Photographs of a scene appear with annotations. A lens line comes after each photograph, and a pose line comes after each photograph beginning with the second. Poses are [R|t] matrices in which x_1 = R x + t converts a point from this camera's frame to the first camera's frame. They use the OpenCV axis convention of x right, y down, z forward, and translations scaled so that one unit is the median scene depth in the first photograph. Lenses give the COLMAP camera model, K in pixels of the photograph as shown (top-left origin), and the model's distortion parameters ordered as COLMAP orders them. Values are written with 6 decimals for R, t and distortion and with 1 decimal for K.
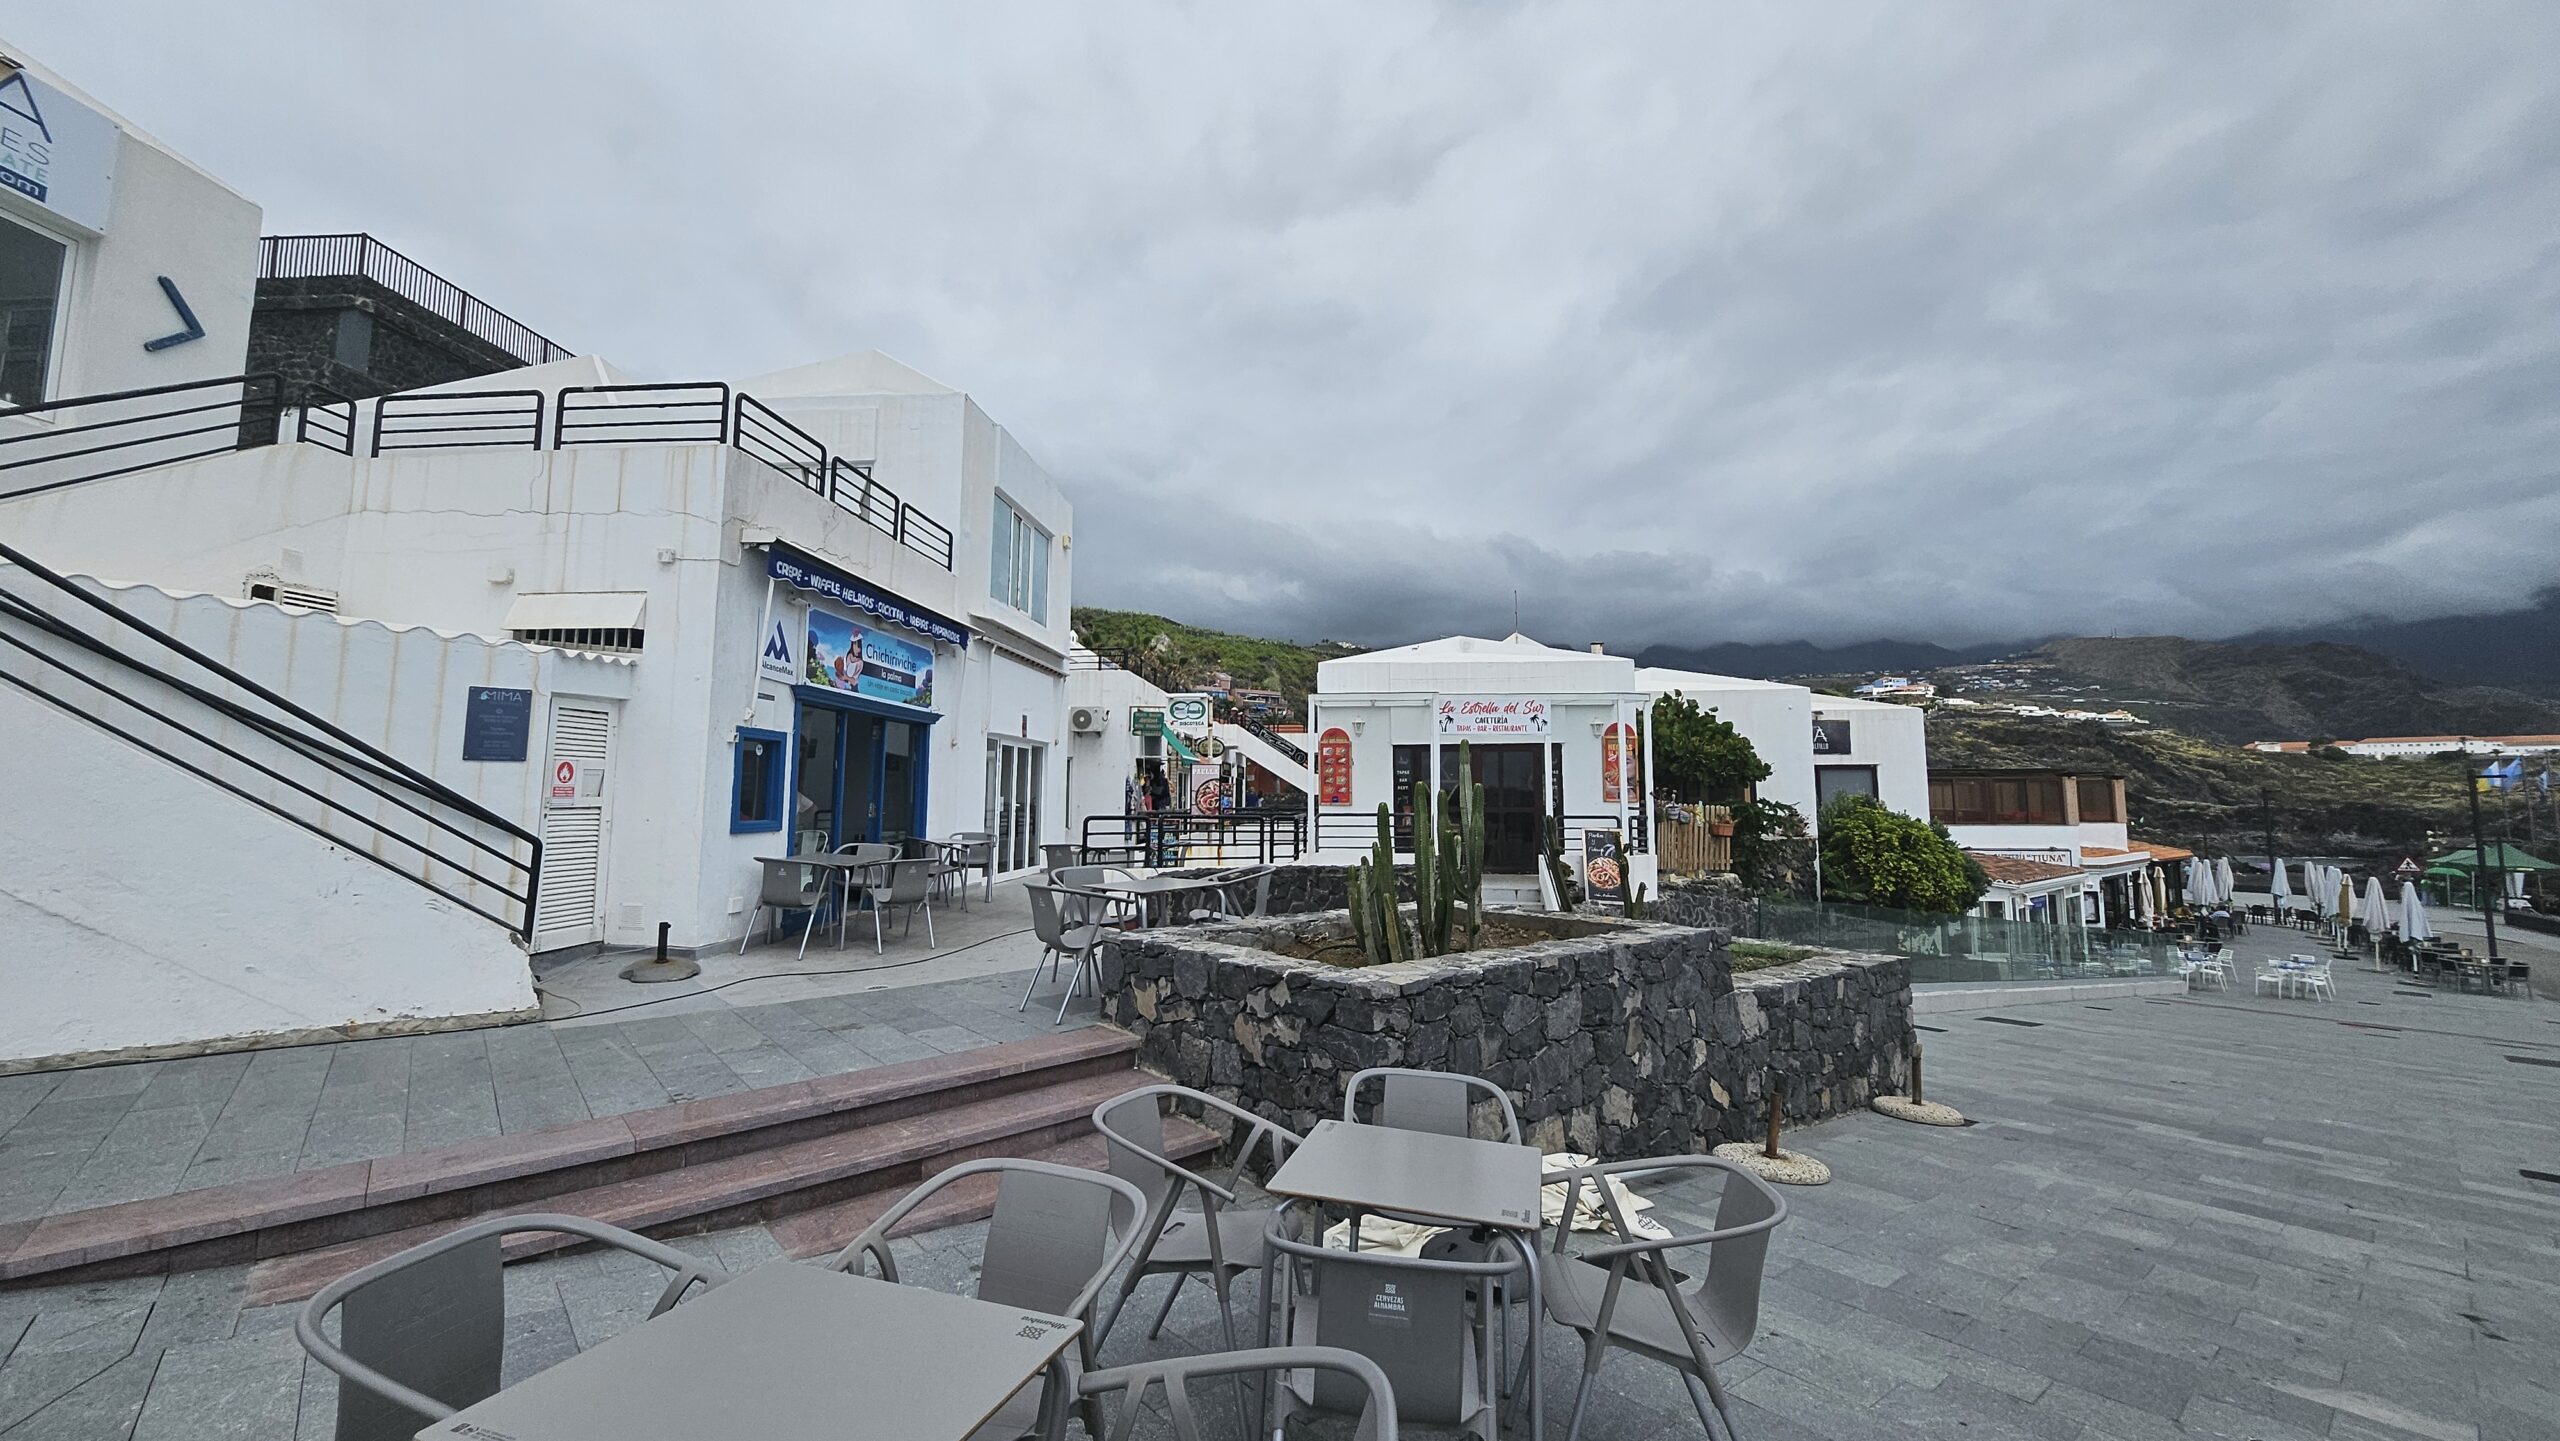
lens RADIAL K [[1012.3, 0, 1255.1], [0, 1012.3, 705.1], [0, 0, 1]] dist [0.007209, -0.002436]
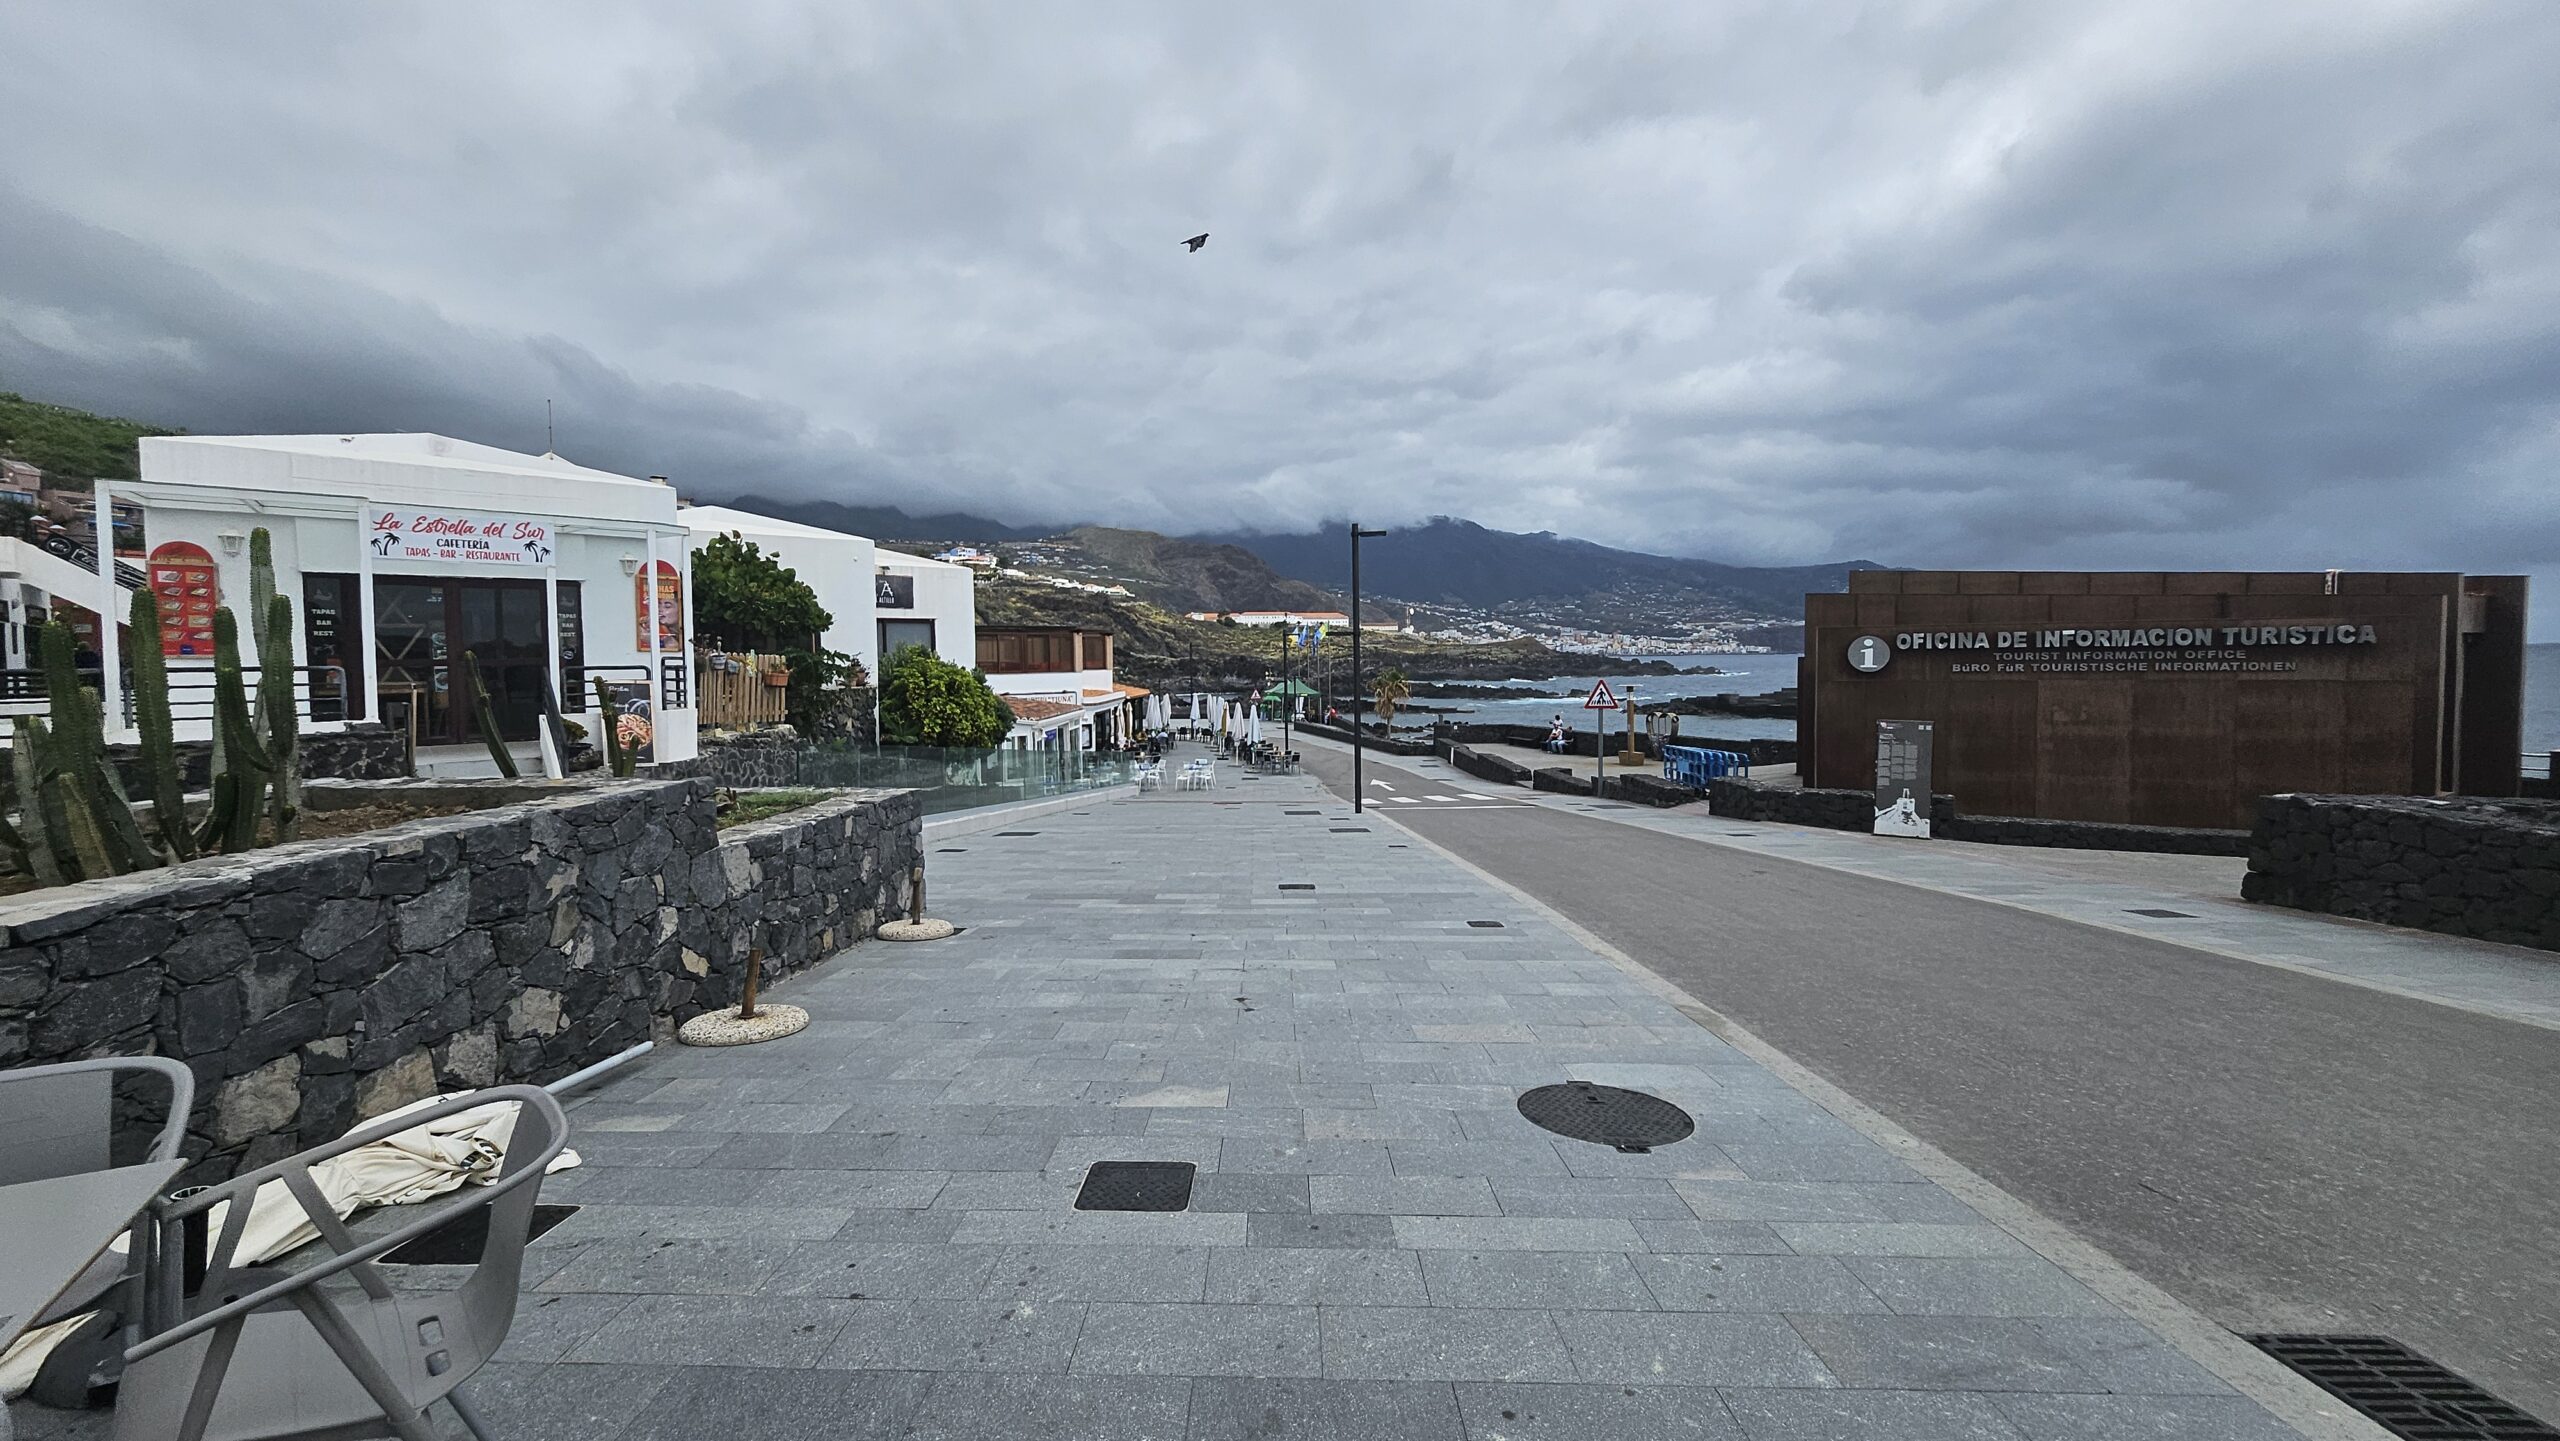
lens RADIAL K [[1012.3, 0, 1255.1], [0, 1012.3, 705.1], [0, 0, 1]] dist [0.007209, -0.002436]
pose [[0.667738, -0.042985, 0.743154, 0.042188], [-0.060854, 0.991838, 0.112047, 0.010012], [-0.741905, -0.120042, 0.659672, 0.025740]]
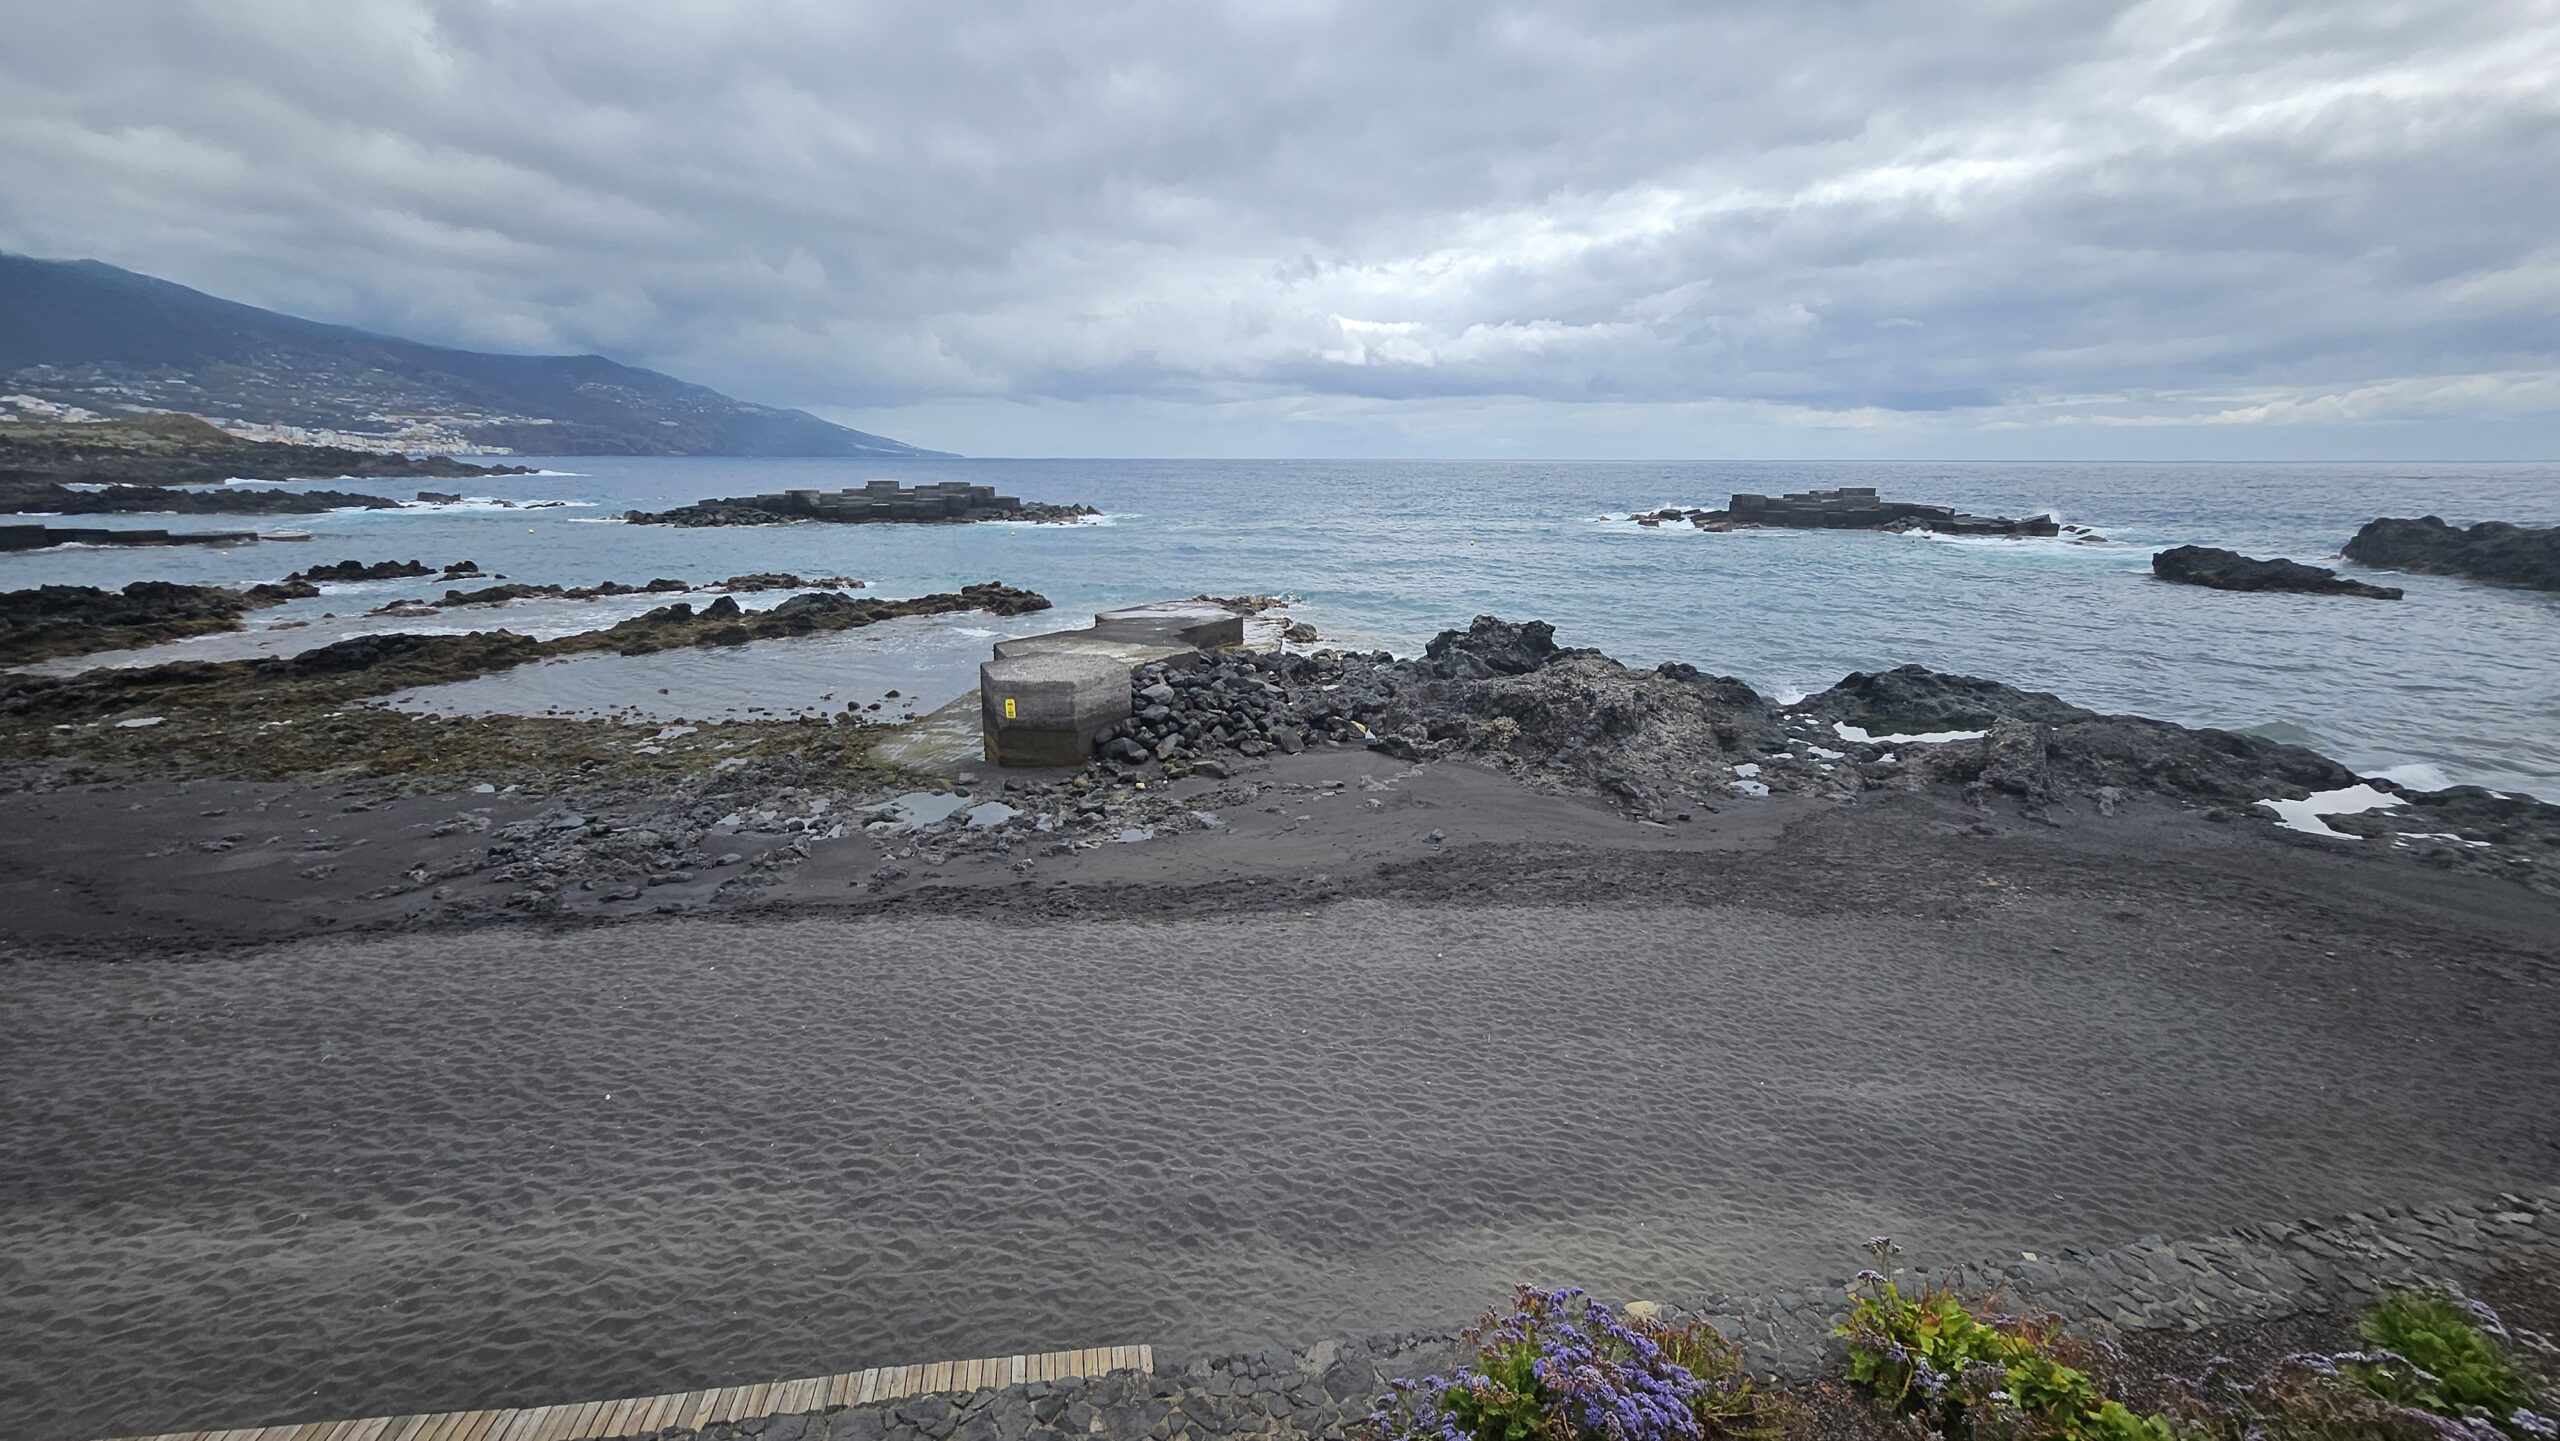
lens RADIAL K [[1011.9, 0, 1258.1], [0, 1011.9, 696.9], [0, 0, 1]] dist [0.008608, -0.003222]
pose [[-0.365153, -0.214486, 0.905903, 2.837363], [-0.094412, 0.976612, 0.193172, 0.452645], [-0.926148, -0.014991, -0.376862, 2.773607]]
